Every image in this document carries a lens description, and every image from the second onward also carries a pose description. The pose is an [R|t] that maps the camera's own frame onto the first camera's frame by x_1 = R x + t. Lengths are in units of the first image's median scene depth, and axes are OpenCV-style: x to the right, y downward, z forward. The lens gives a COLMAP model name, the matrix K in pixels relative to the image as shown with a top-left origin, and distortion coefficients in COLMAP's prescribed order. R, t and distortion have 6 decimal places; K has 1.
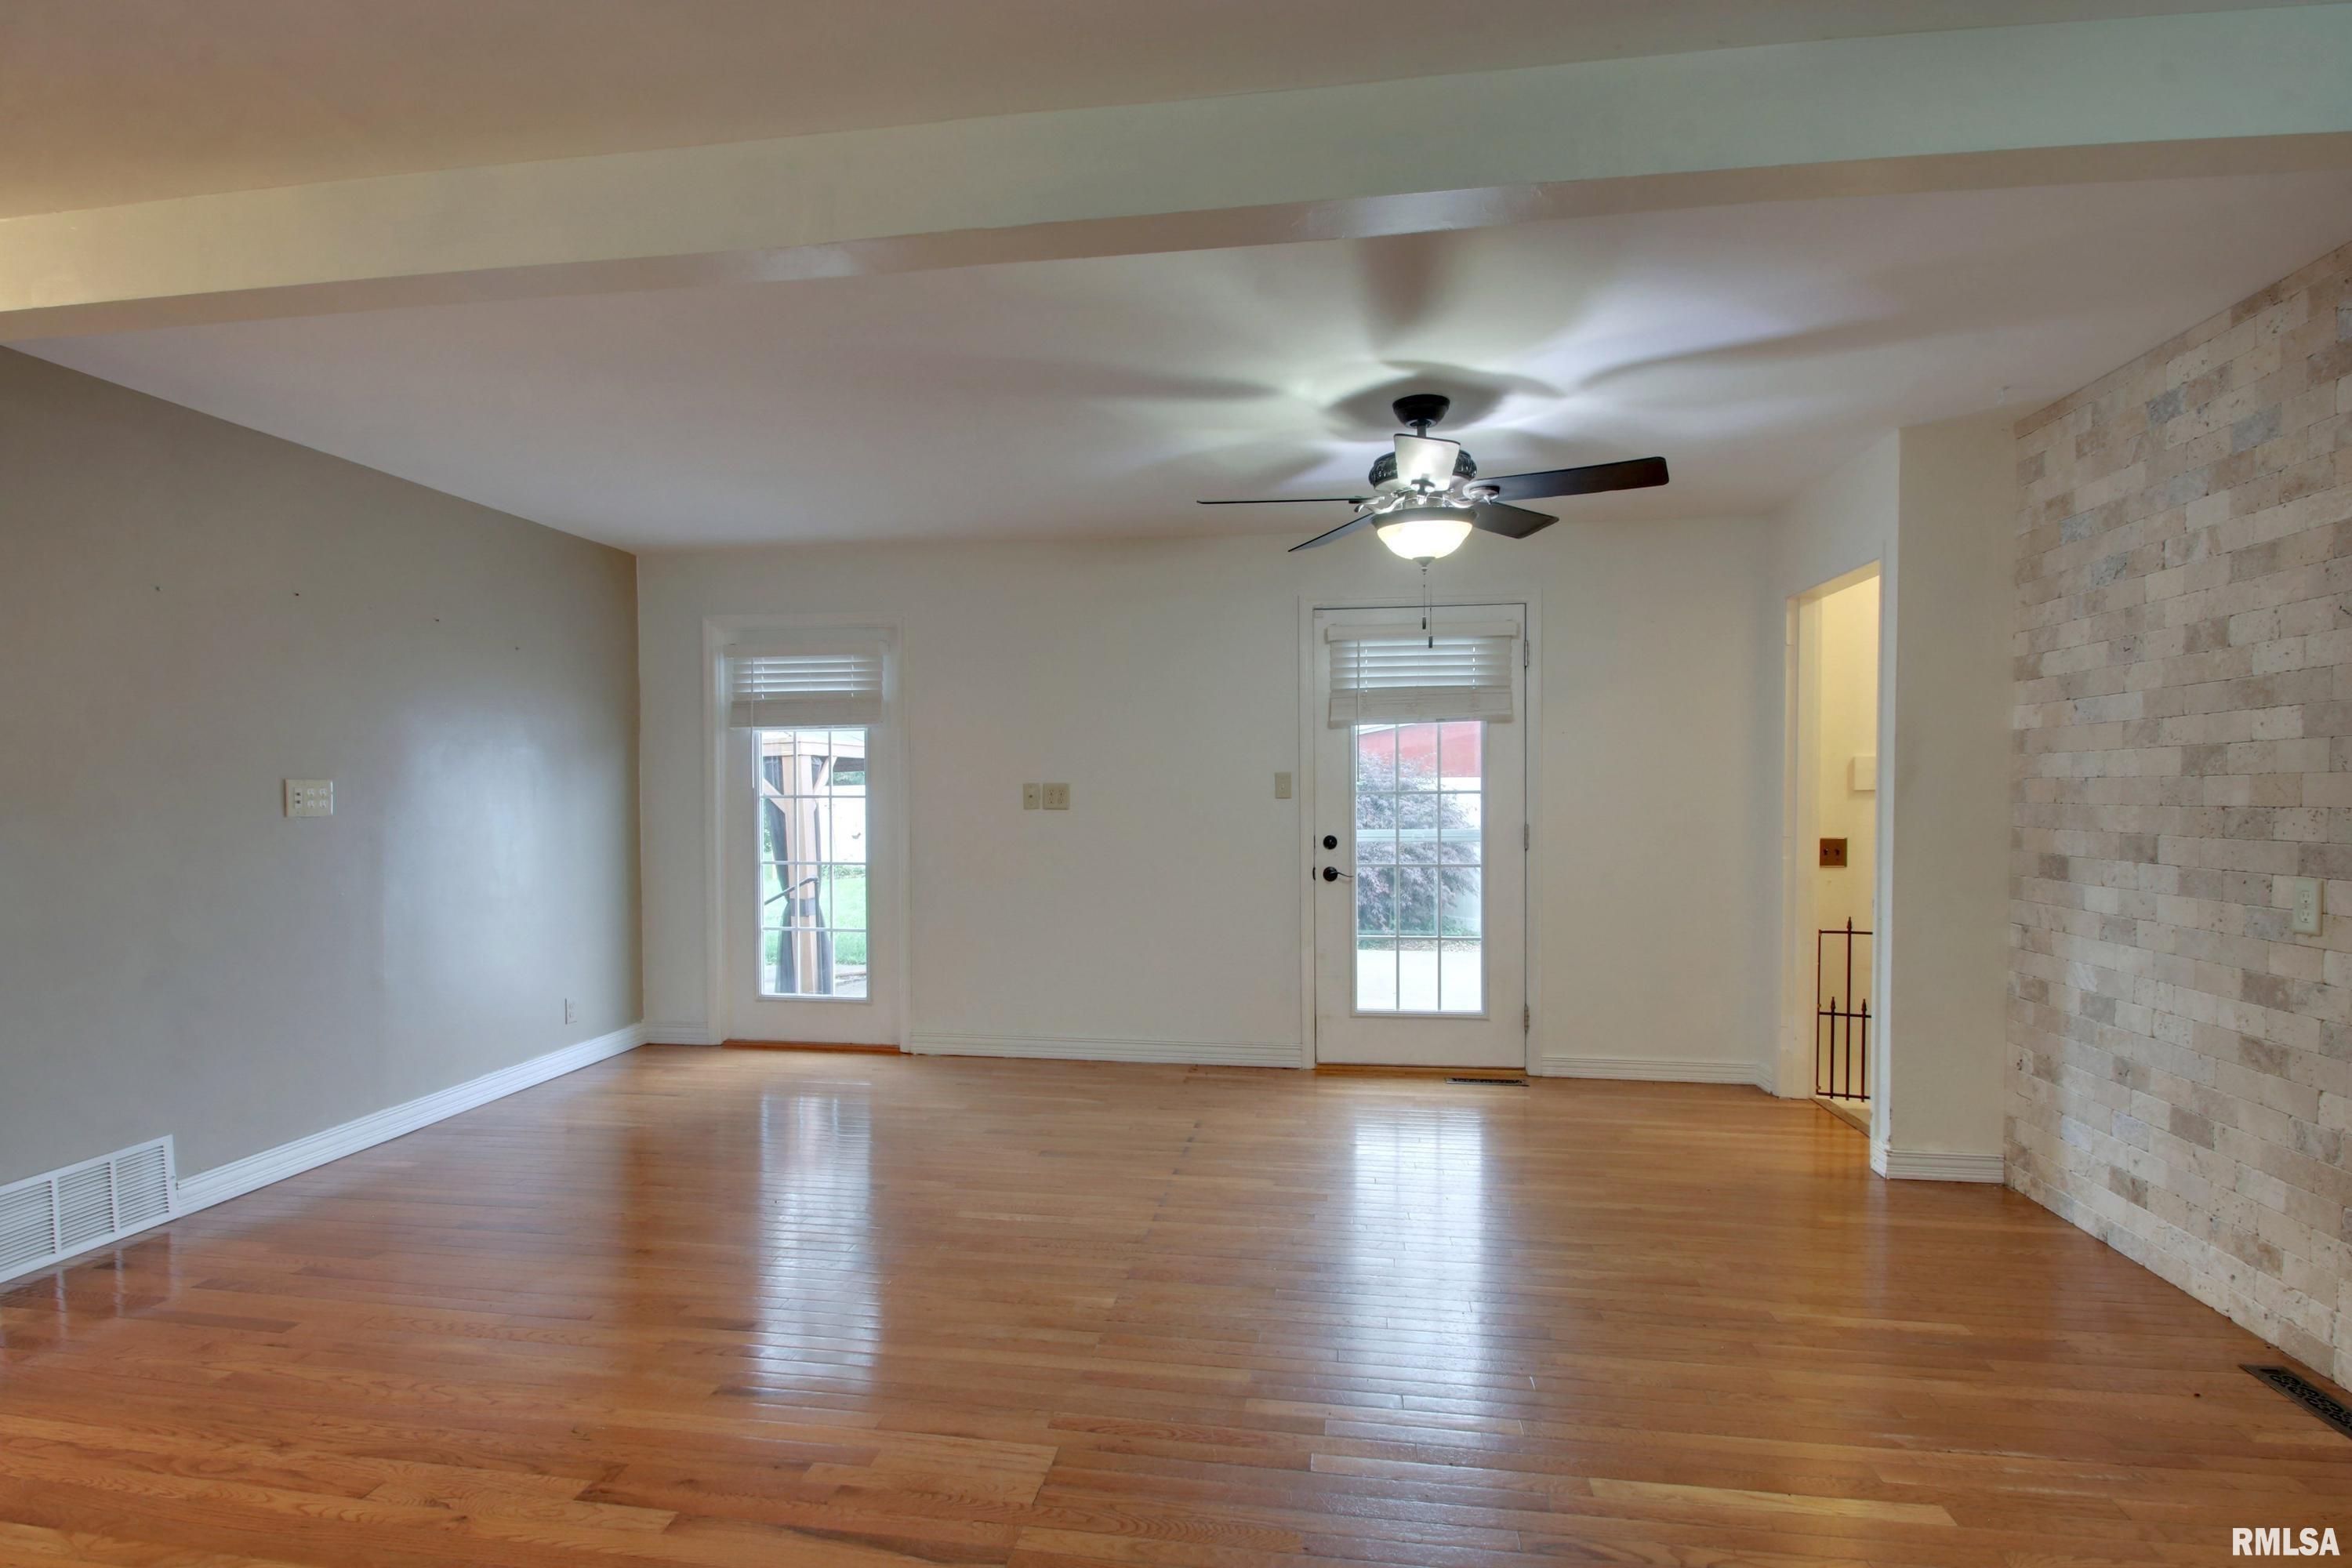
lens RADIAL K [[1121.7, 0, 1182.3], [0, 1121.7, 822.5], [0, 0, 1]] dist [-0.001193, -0.010799]
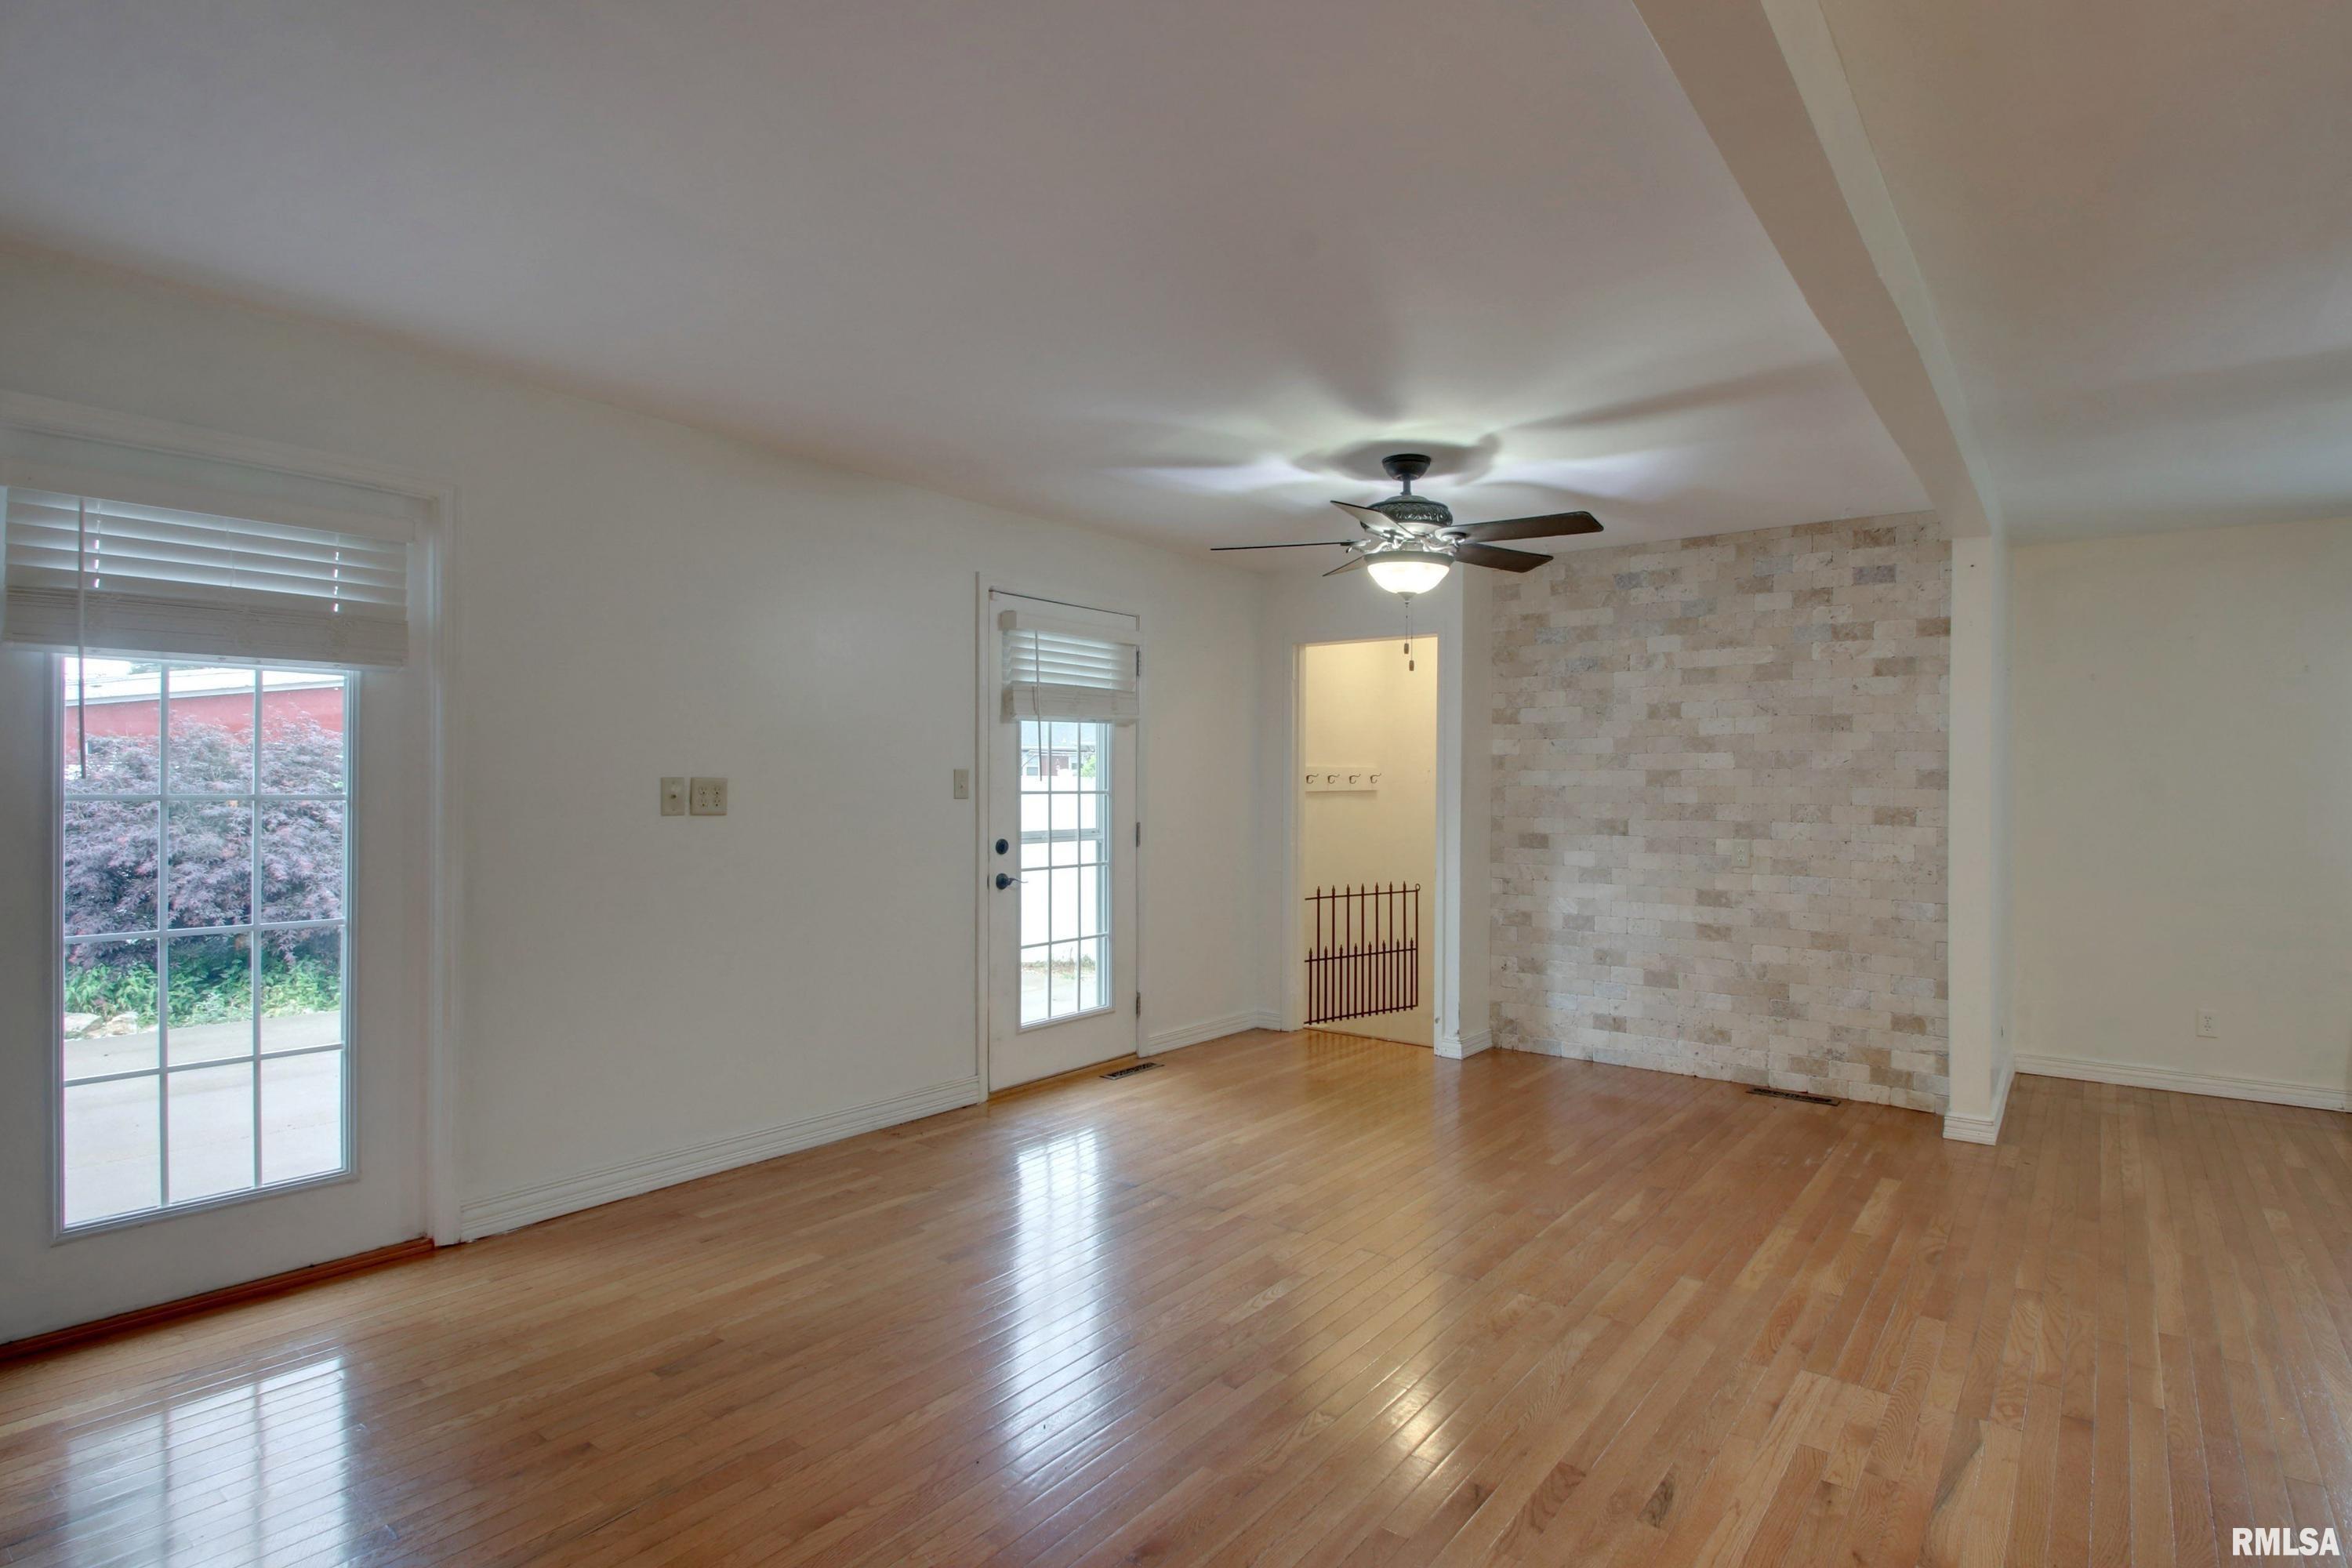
lens RADIAL K [[1181.1, 0, 1134.0], [0, 1181.1, 788.5], [0, 0, 1]] dist [-0.006004, -0.000891]
pose [[0.490796, 0.004968, 0.871260, -1.053792], [0.017422, 0.999728, -0.015515, -0.020872], [-0.871100, 0.022793, 0.490576, 0.696728]]
